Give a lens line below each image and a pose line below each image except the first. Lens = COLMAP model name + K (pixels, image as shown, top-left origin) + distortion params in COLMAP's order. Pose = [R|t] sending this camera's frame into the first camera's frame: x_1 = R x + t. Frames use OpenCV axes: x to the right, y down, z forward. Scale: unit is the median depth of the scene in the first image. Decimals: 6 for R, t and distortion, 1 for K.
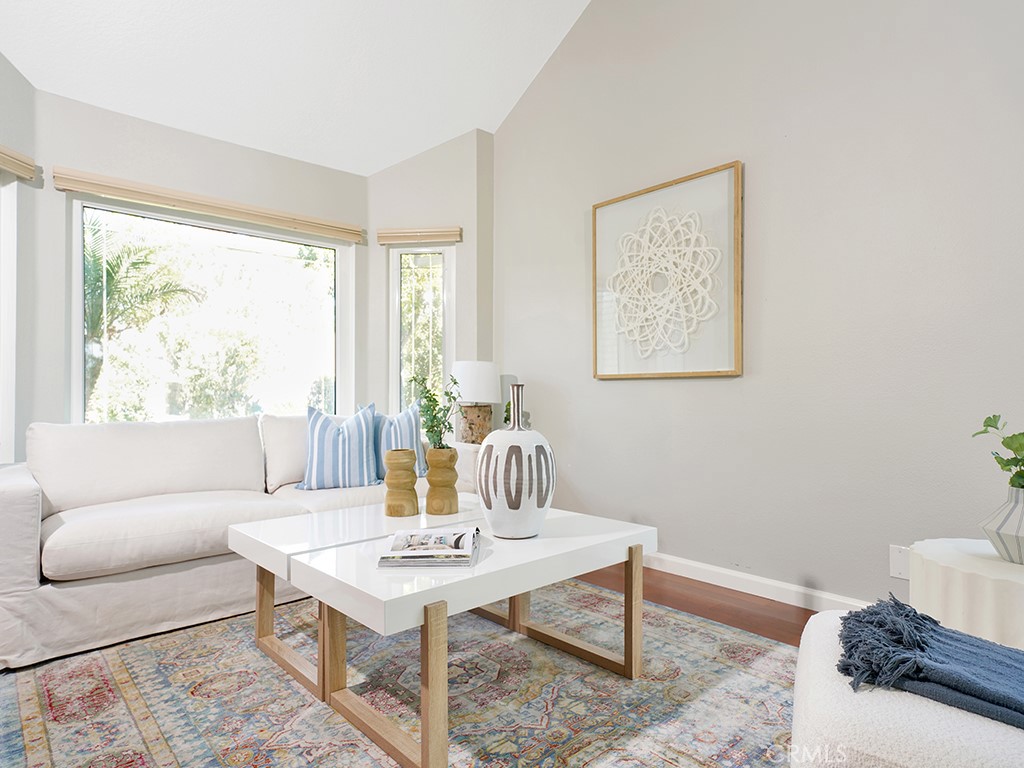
lens RADIAL K [[594.6, 0, 510.4], [0, 594.6, 390.7], [0, 0, 1]] dist [0.021897, 0.000713]
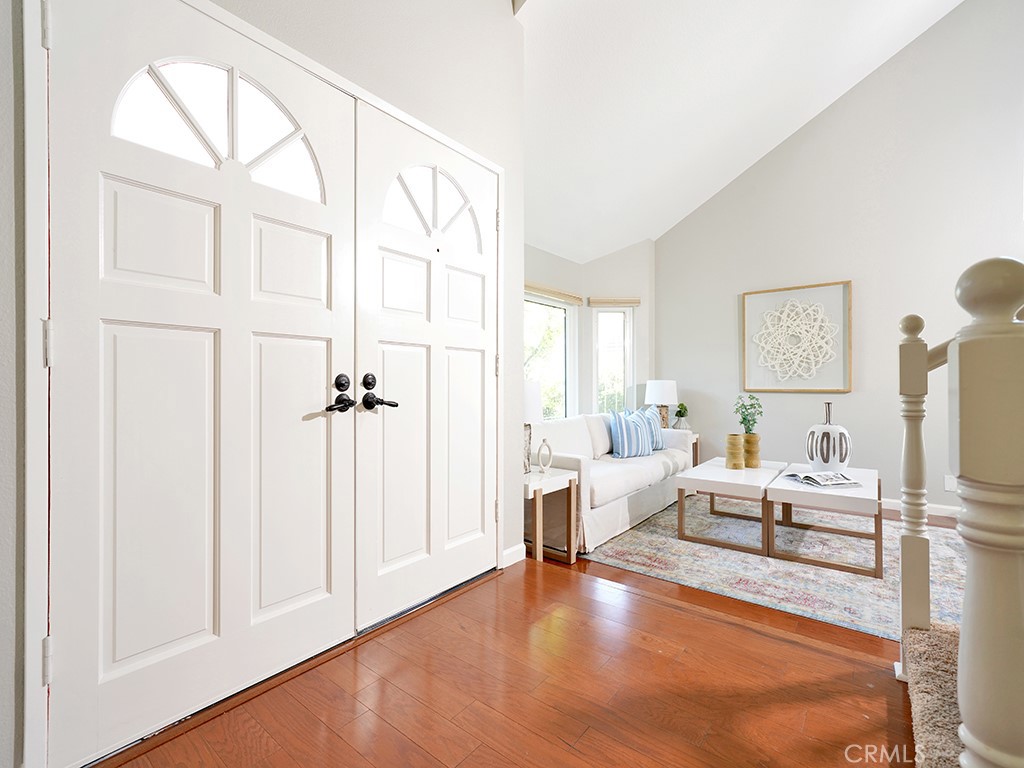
lens RADIAL K [[456.9, 0, 514.3], [0, 456.9, 381.4], [0, 0, 1]] dist [0.000363, 0.000151]
pose [[0.986083, 0.003122, 0.166225, -0.873979], [-0.001991, 0.999974, -0.006971, -0.045273], [-0.166243, 0.006543, 0.986063, -0.252688]]
